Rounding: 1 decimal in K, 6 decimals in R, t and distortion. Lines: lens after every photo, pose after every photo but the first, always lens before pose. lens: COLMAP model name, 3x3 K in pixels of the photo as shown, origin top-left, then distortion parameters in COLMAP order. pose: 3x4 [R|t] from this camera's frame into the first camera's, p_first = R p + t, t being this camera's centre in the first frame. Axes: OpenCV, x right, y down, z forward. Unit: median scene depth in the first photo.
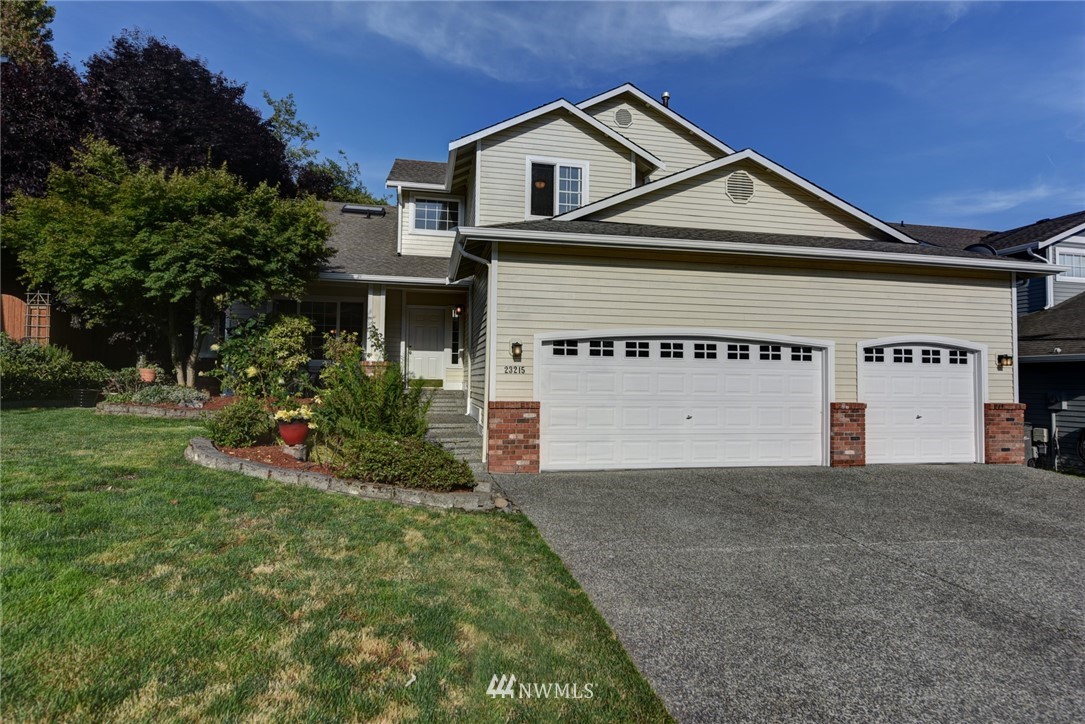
lens RADIAL K [[588.5, 0, 541.4], [0, 588.5, 361.0], [0, 0, 1]] dist [-0.005177, -0.001600]
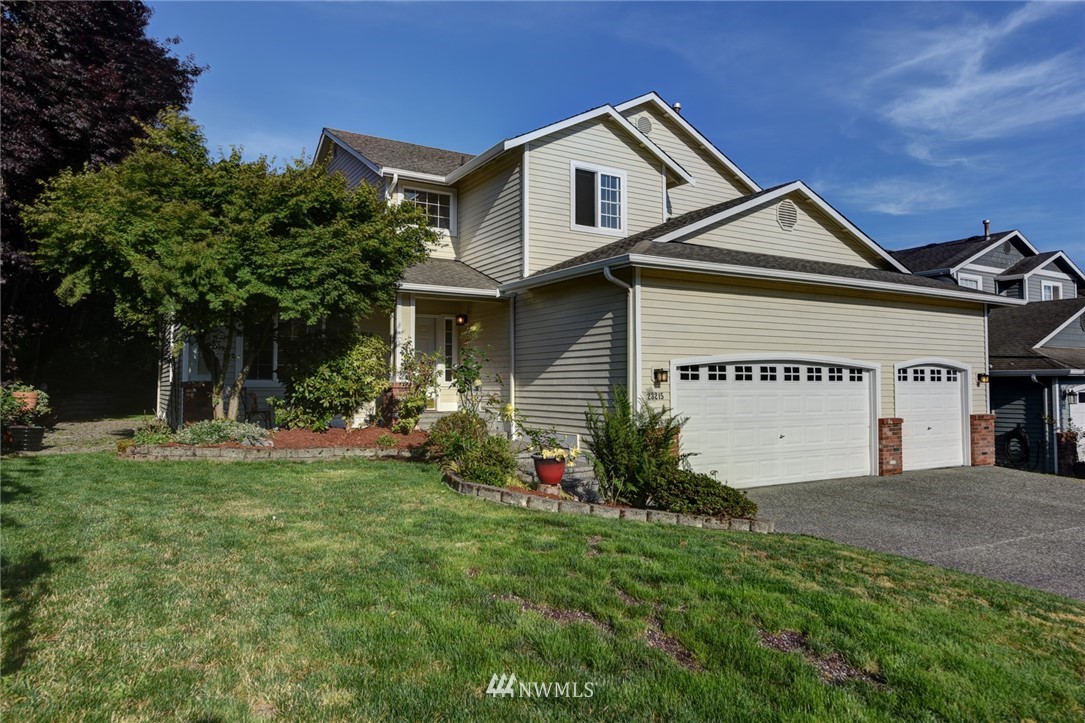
lens RADIAL K [[713.2, 0, 542.7], [0, 713.2, 358.2], [0, 0, 1]] dist [-0.006842, -0.001122]
pose [[0.943404, -0.000341, 0.331647, -0.552328], [0.000676, 0.999999, -0.000895, -0.042565], [-0.331646, 0.001069, 0.943403, -0.065769]]
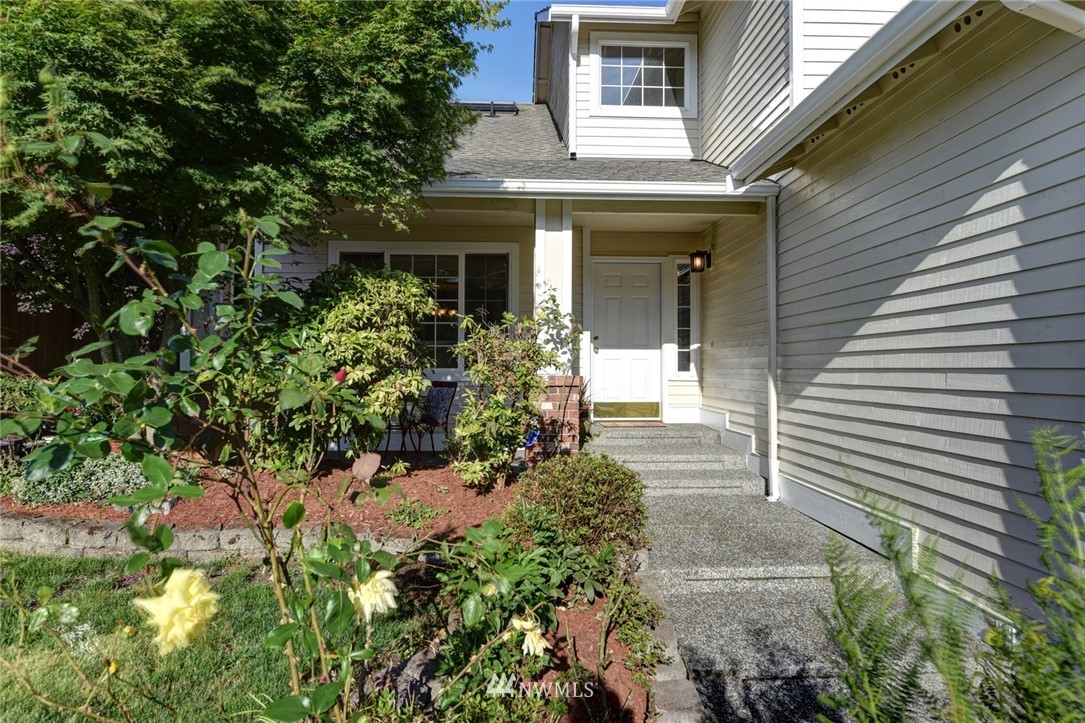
lens RADIAL K [[713.2, 0, 540.0], [0, 713.2, 357.6], [0, 0, 1]] dist [-0.006842, -0.001122]
pose [[0.986772, -0.014219, -0.161490, -0.256342], [0.016831, 0.999749, 0.014818, -0.027462], [0.161239, -0.017340, 0.986763, 0.575214]]
